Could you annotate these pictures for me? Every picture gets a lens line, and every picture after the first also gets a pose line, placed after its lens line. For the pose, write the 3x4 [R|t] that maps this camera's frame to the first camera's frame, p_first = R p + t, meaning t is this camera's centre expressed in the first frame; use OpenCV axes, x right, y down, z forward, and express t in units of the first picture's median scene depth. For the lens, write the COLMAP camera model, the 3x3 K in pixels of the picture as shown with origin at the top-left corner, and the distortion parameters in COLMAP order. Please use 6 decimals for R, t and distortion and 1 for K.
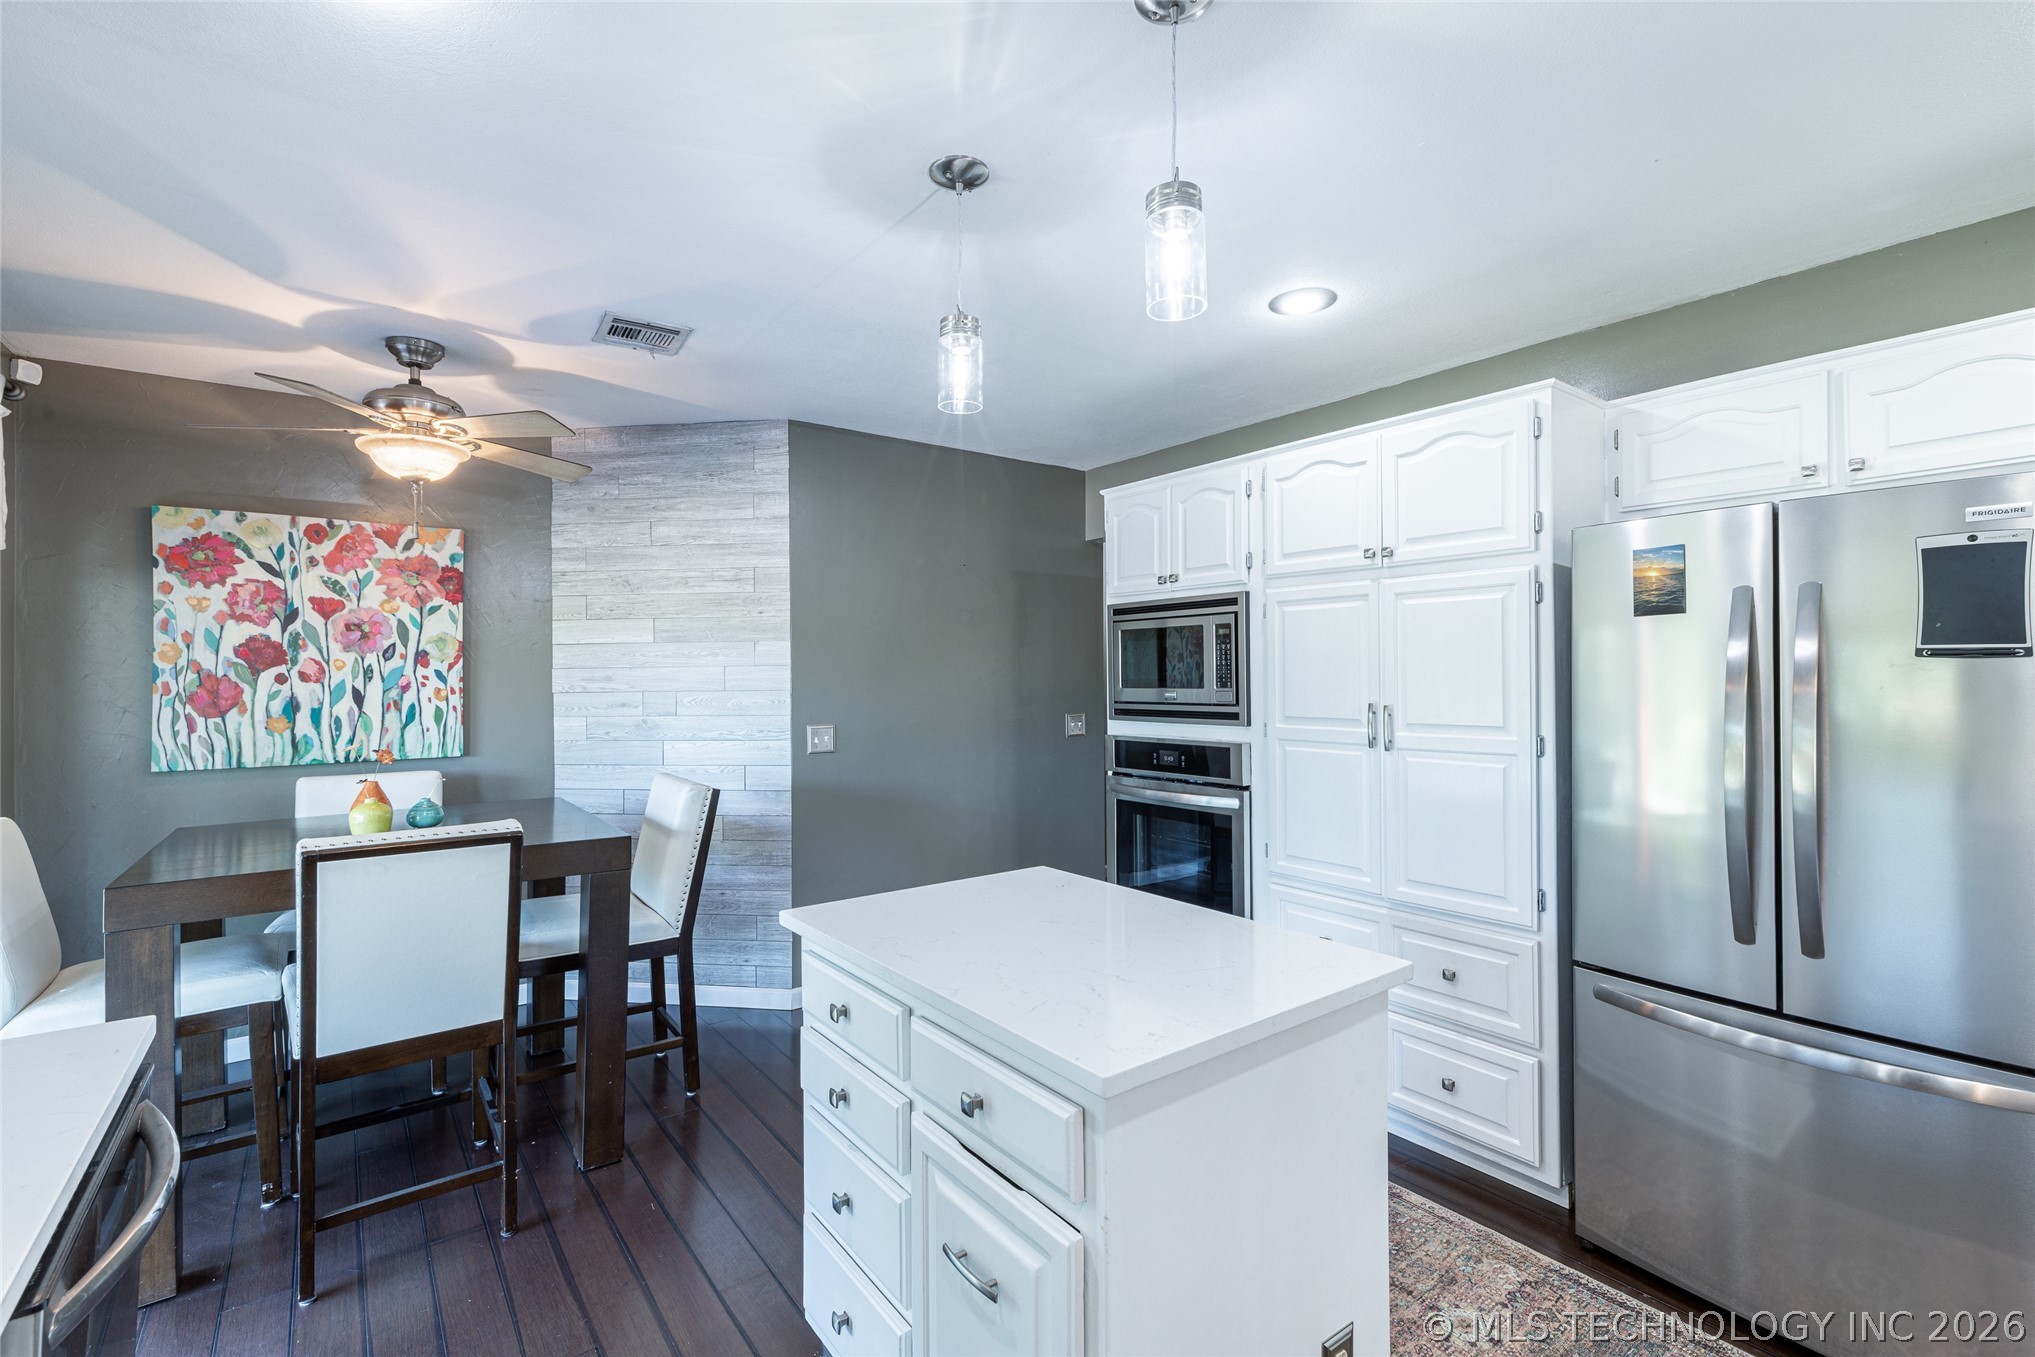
lens RADIAL K [[902.5, 0, 1014.0], [0, 902.5, 671.5], [0, 0, 1]] dist [0.001895, 0.000266]
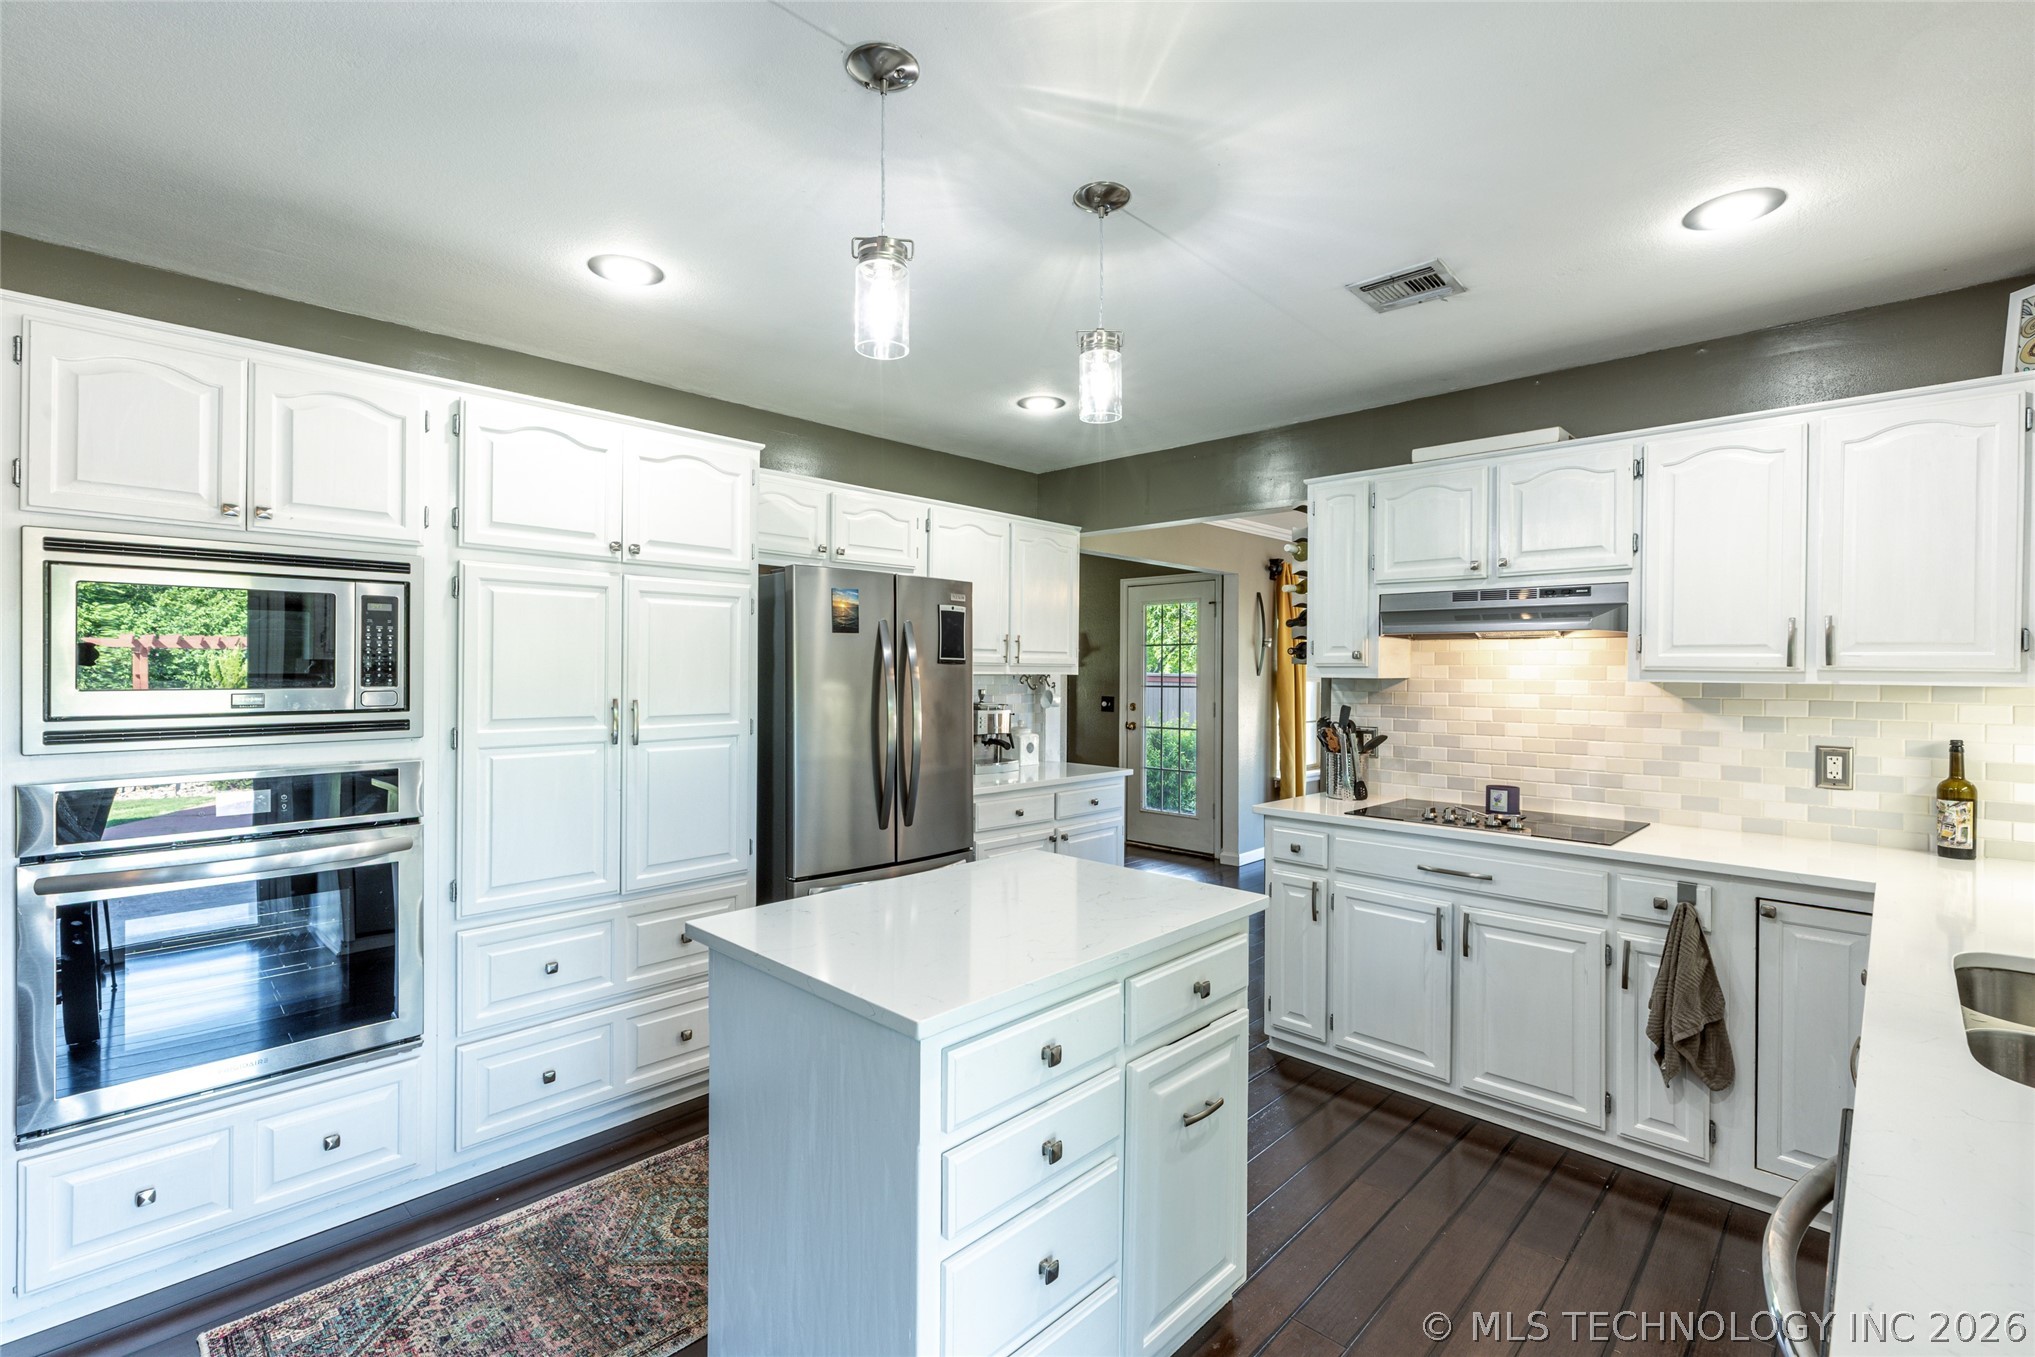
lens RADIAL K [[902.5, 0, 1014.0], [0, 902.5, 671.5], [0, 0, 1]] dist [0.001895, 0.000266]
pose [[-0.155915, -0.000214, 0.987770, -0.584506], [-0.012141, 0.999925, -0.001700, 0.001548], [-0.987696, -0.012258, -0.155906, 0.656170]]
